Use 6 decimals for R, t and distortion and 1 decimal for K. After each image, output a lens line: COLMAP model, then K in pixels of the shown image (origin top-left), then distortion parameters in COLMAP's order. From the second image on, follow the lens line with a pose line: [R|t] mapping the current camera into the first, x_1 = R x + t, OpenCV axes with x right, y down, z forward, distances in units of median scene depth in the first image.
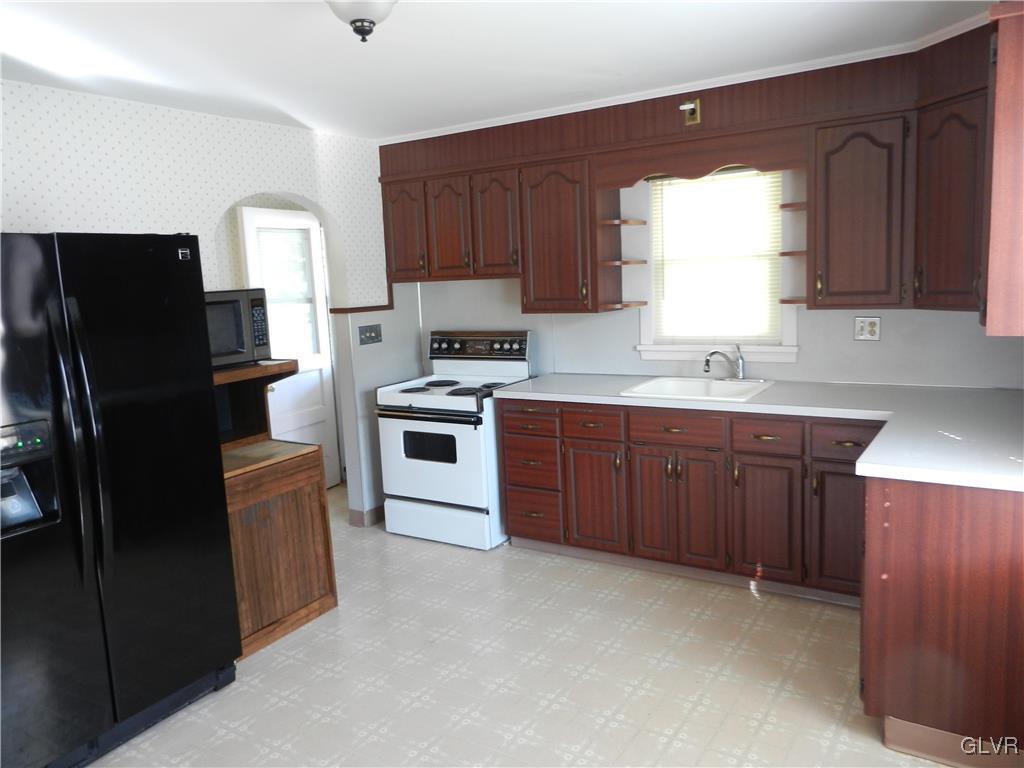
lens RADIAL K [[761.7, 0, 510.5], [0, 761.7, 381.6], [0, 0, 1]] dist [0.015906, 0.003219]
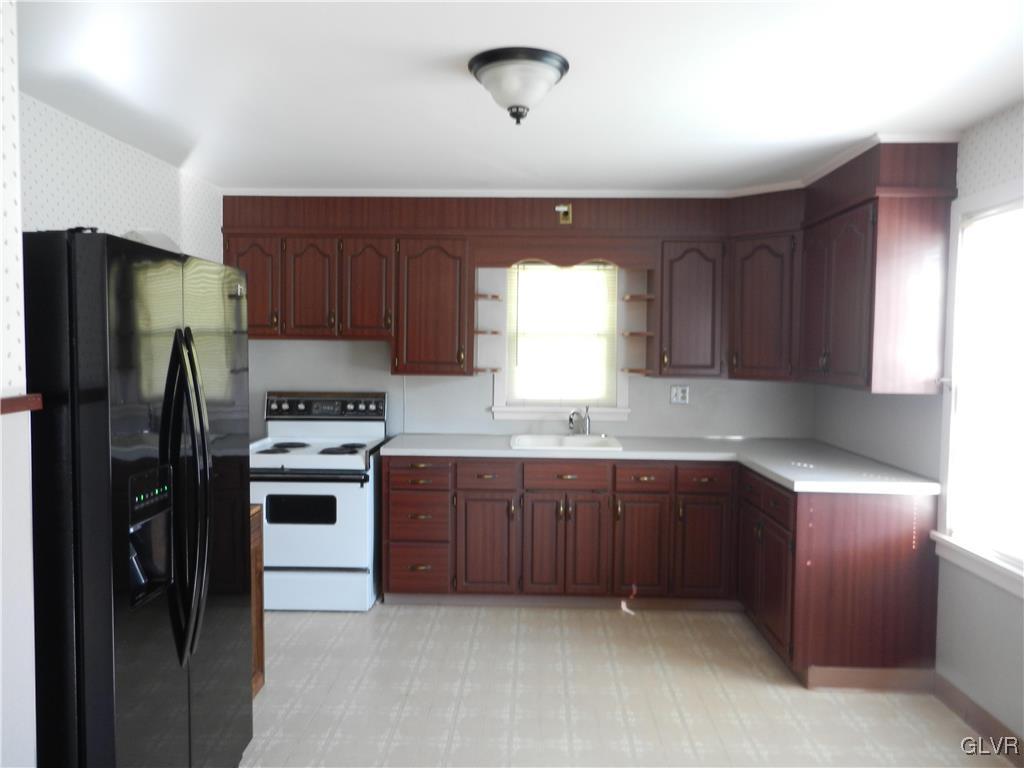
lens RADIAL K [[761.7, 0, 513.8], [0, 761.7, 383.8], [0, 0, 1]] dist [0.015906, 0.003219]
pose [[0.857576, 0.029788, 0.513494, -0.409797], [0.022581, 0.995179, -0.095443, 0.028368], [-0.513862, 0.093445, 0.852769, 0.029391]]
